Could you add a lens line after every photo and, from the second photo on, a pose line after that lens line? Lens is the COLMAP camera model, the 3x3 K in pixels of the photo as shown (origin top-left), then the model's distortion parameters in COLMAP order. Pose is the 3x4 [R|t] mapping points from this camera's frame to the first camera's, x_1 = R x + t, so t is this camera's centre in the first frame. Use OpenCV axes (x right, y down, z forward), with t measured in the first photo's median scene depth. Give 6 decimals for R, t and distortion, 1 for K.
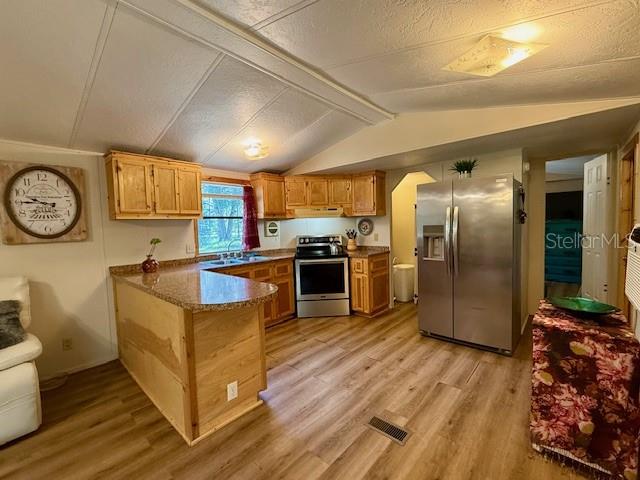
lens RADIAL K [[275.8, 0, 318.6], [0, 275.8, 241.9], [0, 0, 1]] dist [-0.001792, 0.000223]
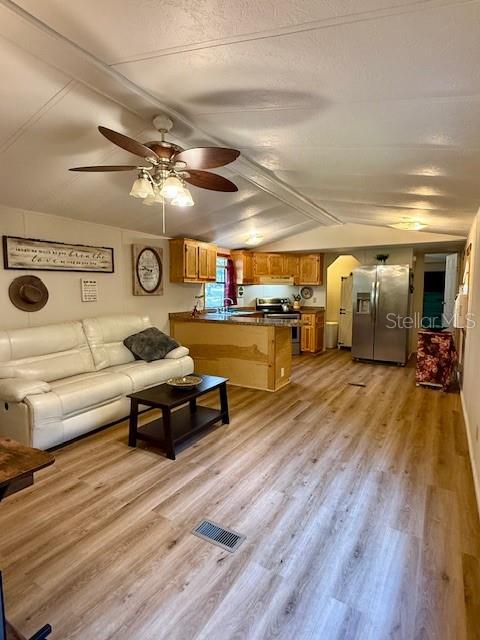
lens RADIAL K [[333.8, 0, 239.5], [0, 333.8, 321.5], [0, 0, 1]] dist [0.003450, -0.000249]
pose [[0.981750, 0.016090, 0.189496, -0.684980], [-0.021736, 0.999378, 0.027754, 0.073074], [-0.188932, -0.031366, 0.981489, -0.820136]]
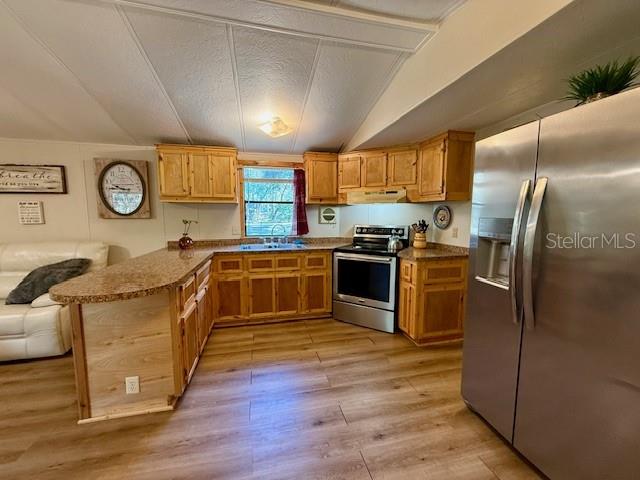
lens RADIAL K [[254.9, 0, 317.6], [0, 254.9, 240.5], [0, 0, 1]] dist [0.002760, -0.000549]
pose [[0.823279, 0.090337, -0.560403, 0.410478], [-0.061869, 0.995654, 0.069610, -0.030491], [0.564255, -0.022636, 0.825290, 0.412286]]
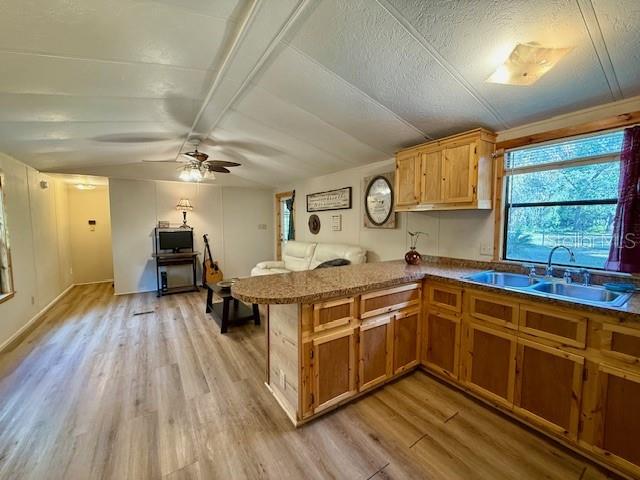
lens RADIAL K [[254.9, 0, 318.1], [0, 254.9, 240.9], [0, 0, 1]] dist [0.002760, -0.000549]
pose [[-0.243497, 0.106592, -0.964027, 0.338277], [-0.050047, 0.991238, 0.122242, -0.066638], [0.968609, 0.078013, -0.236029, 0.836532]]
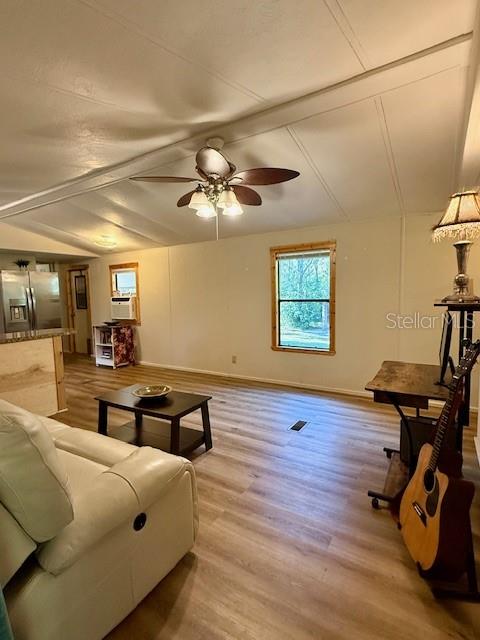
lens RADIAL K [[320.7, 0, 238.2], [0, 320.7, 318.2], [0, 0, 1]] dist [-0.000206, -0.000002]
pose [[-0.168688, -0.045114, 0.984636, -1.566827], [0.092956, 0.993772, 0.061458, 0.047709], [-0.981276, 0.101895, -0.163444, 0.084690]]
